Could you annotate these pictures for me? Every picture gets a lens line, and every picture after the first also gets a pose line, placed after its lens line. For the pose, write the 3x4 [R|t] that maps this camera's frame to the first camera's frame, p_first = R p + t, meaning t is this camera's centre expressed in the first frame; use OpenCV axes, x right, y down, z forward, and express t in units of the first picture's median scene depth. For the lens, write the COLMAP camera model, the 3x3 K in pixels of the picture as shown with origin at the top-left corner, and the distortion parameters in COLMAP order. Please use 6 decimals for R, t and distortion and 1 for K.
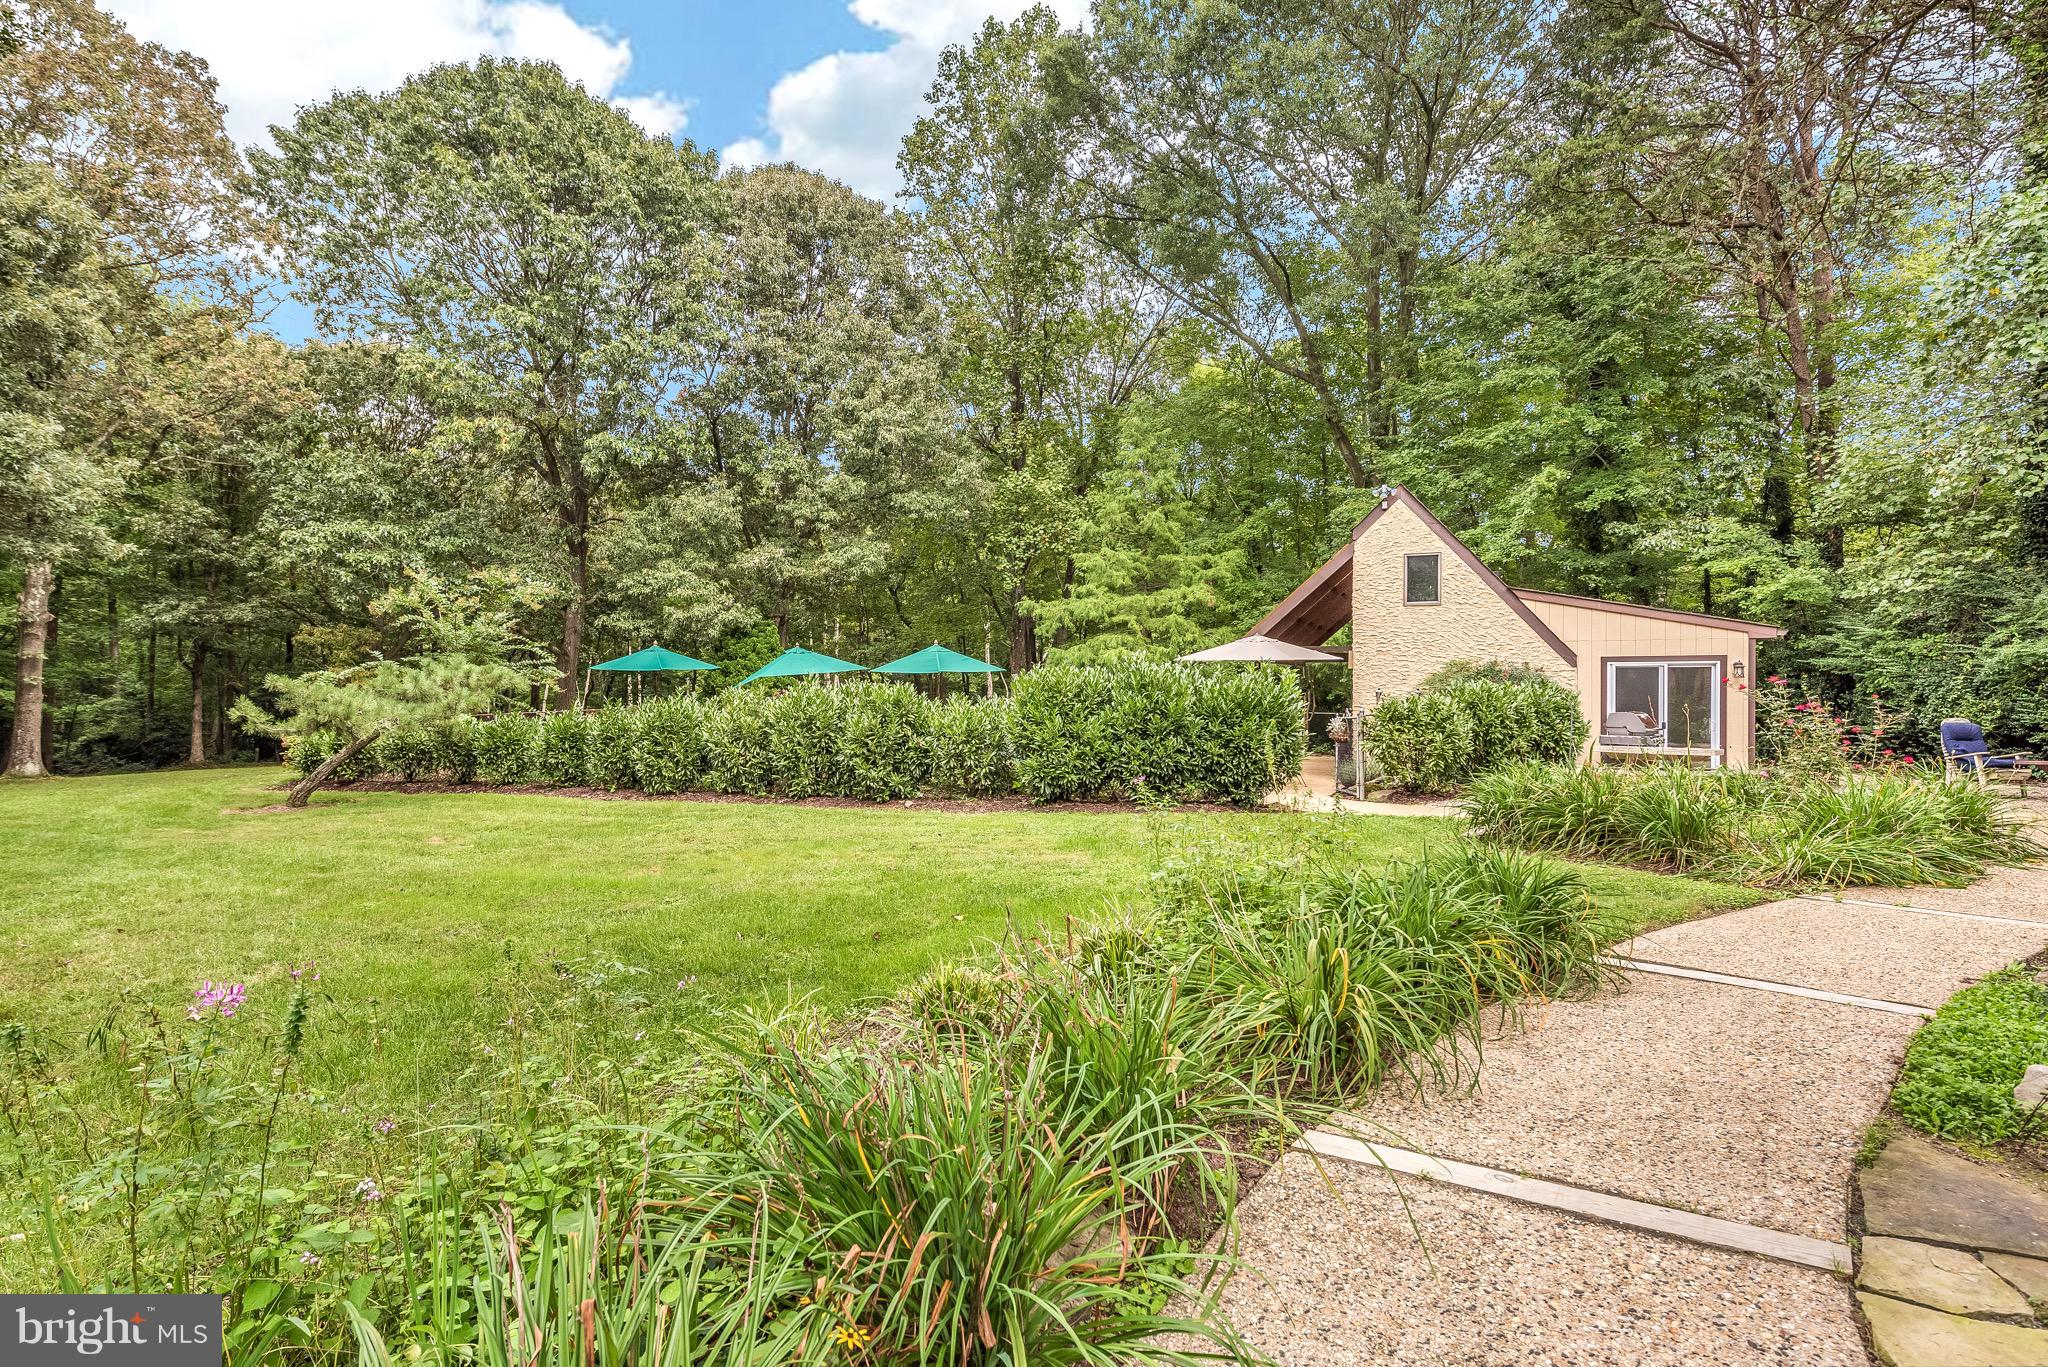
lens RADIAL K [[1144.4, 0, 1057.3], [0, 1144.4, 689.1], [0, 0, 1]] dist [0.014429, -0.001110]
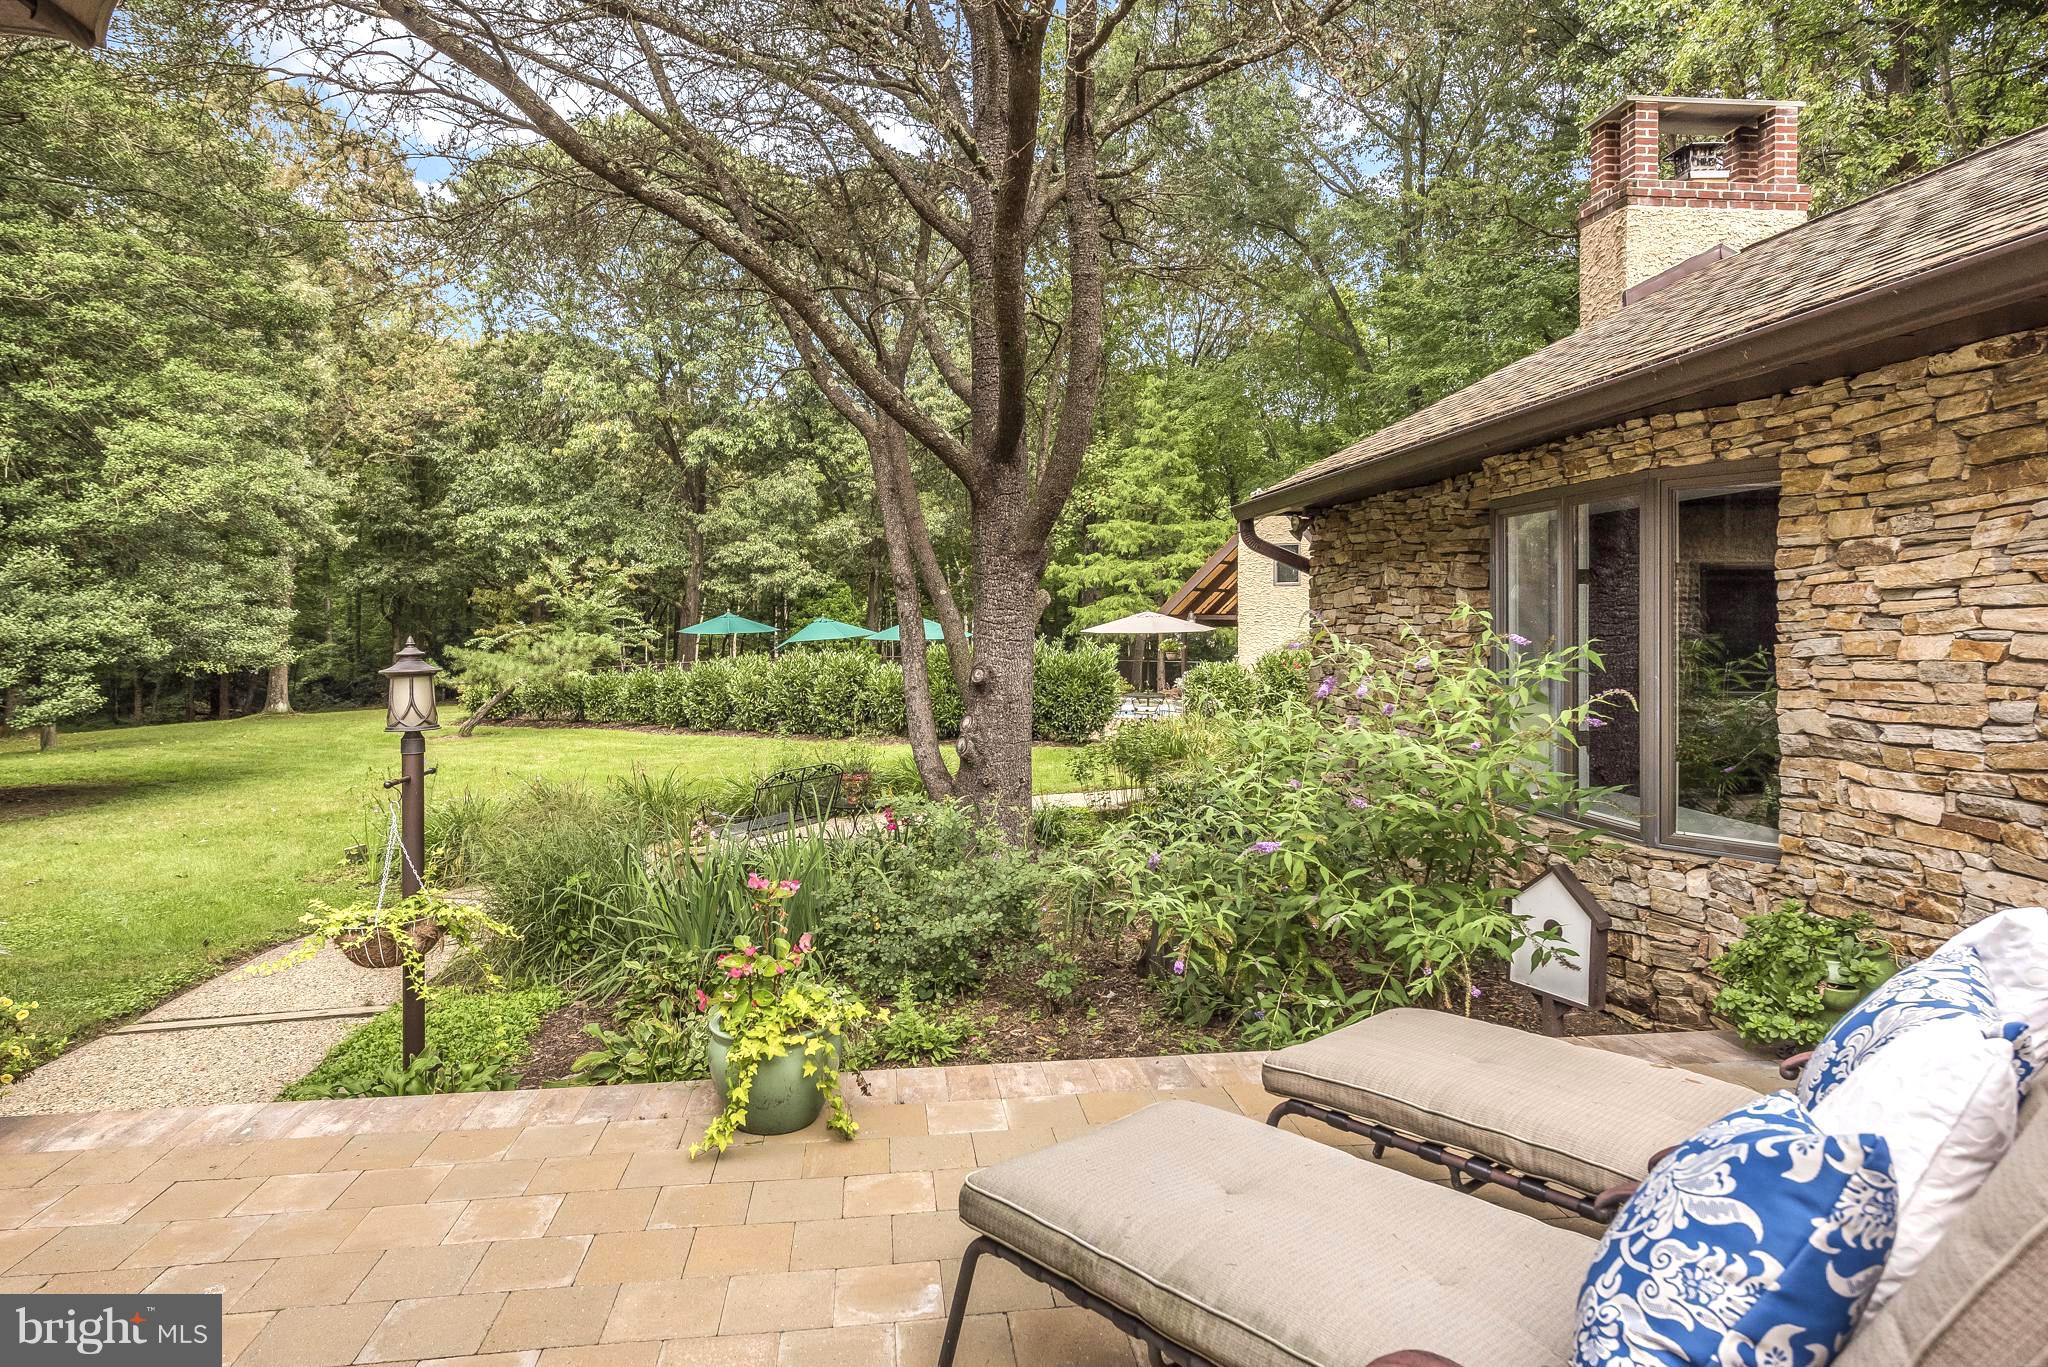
lens RADIAL K [[1205.0, 0, 1021.6], [0, 1205.0, 633.0], [0, 0, 1]] dist [0.019481, -0.014264]
pose [[0.986966, -0.003721, -0.160886, 0.140276], [0.004561, 0.999978, 0.004852, -0.016439], [0.160865, -0.005523, 0.986961, -0.196652]]
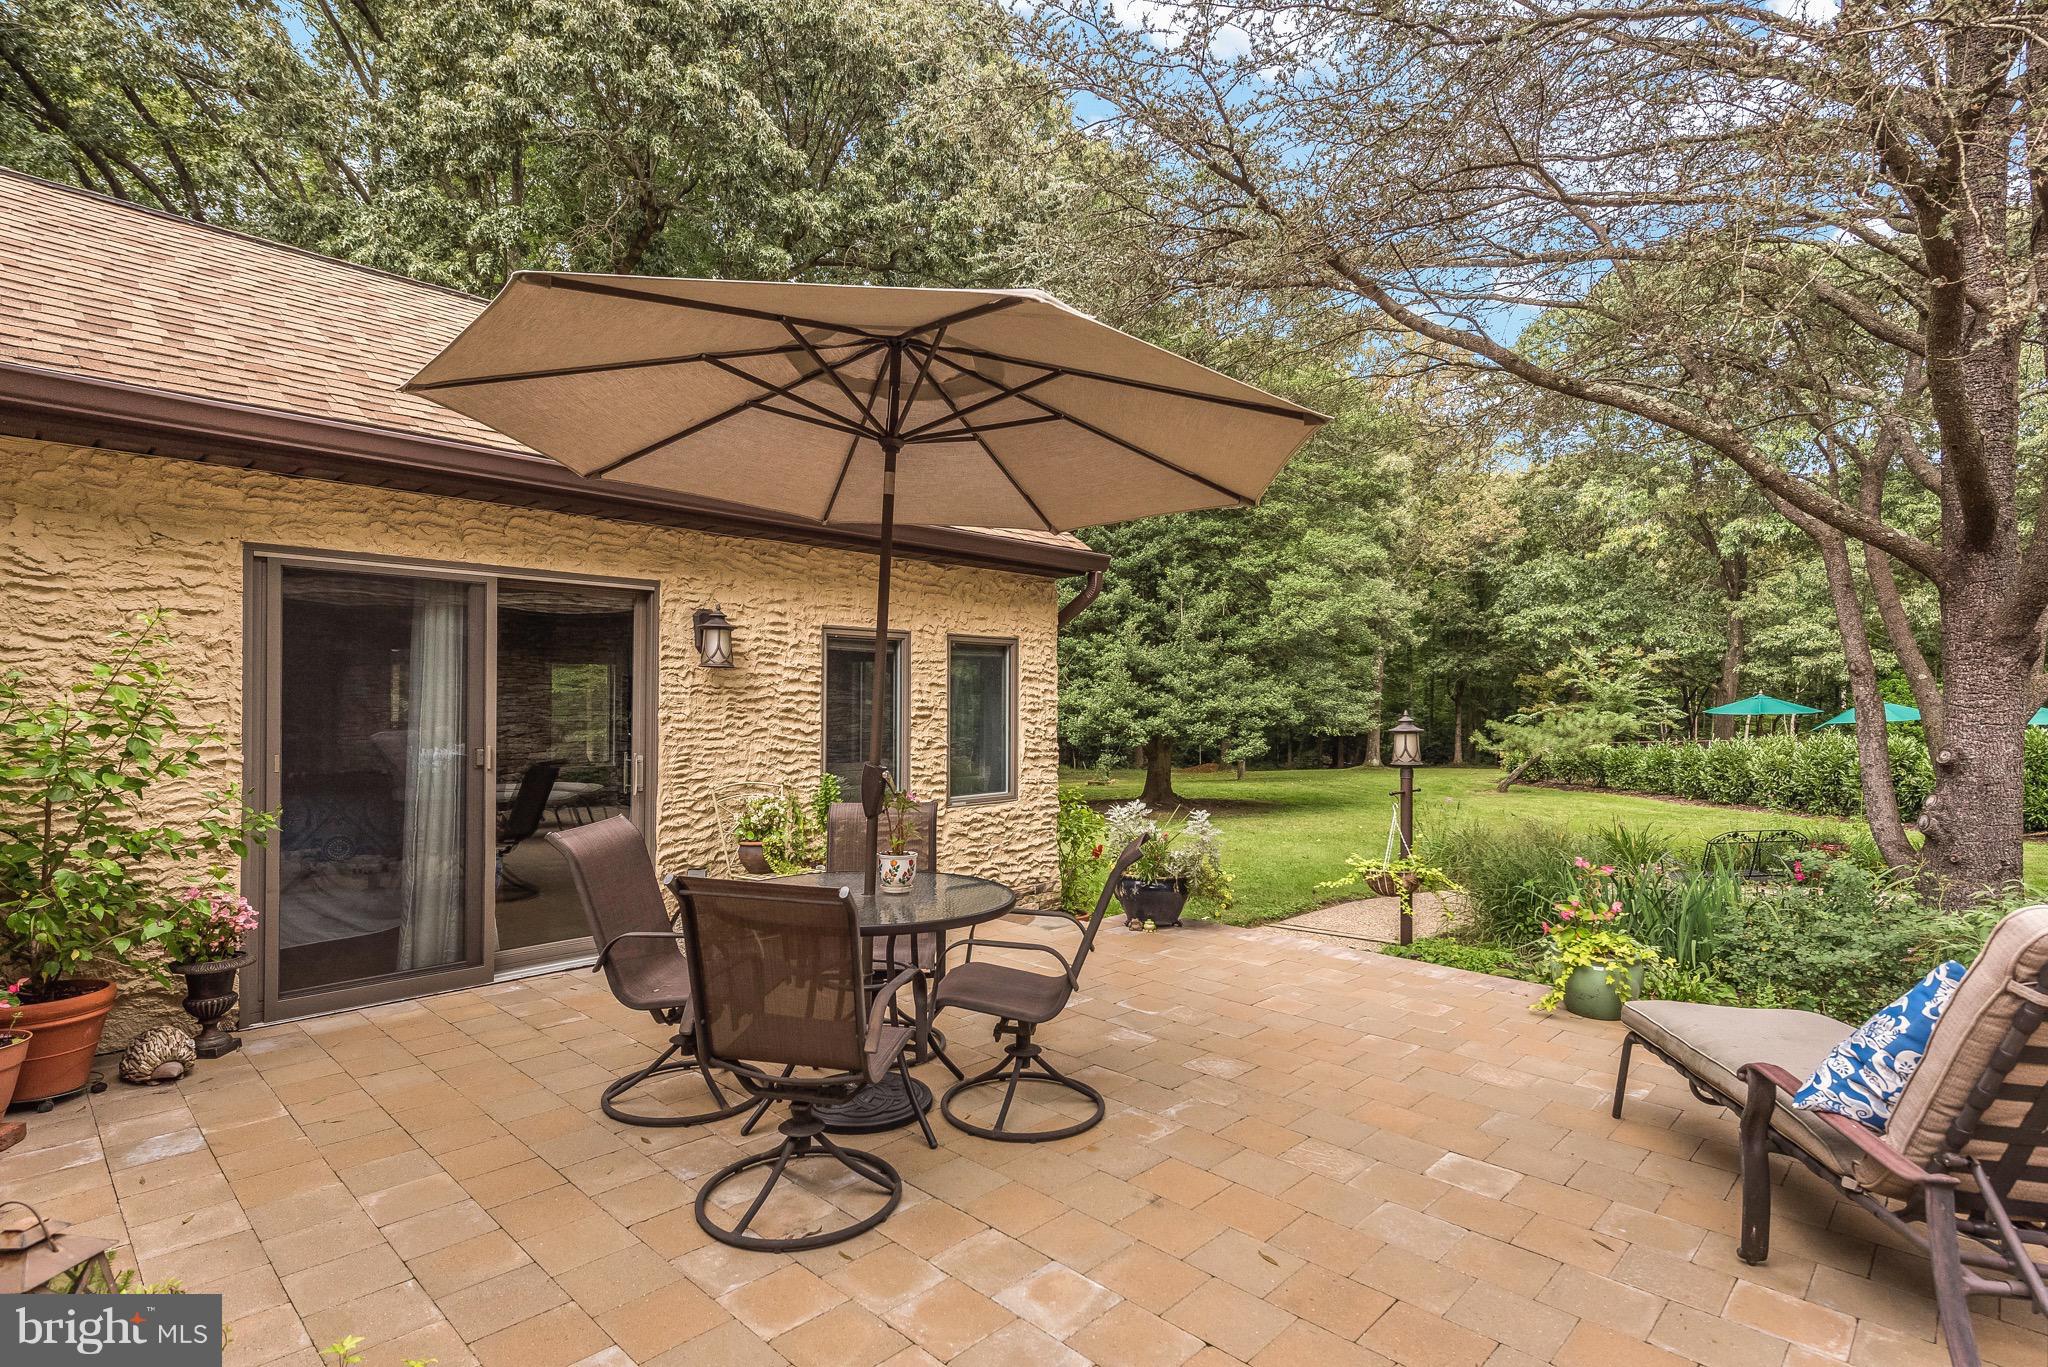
lens RADIAL K [[990.8, 0, 1021.2], [0, 990.8, 699.1], [0, 0, 1]] dist [0.002008, -0.000298]
pose [[0.491109, -0.000592, -0.871098, 0.173205], [-0.007694, 0.999958, -0.005017, -0.016410], [0.871064, 0.009165, 0.491084, -0.226098]]
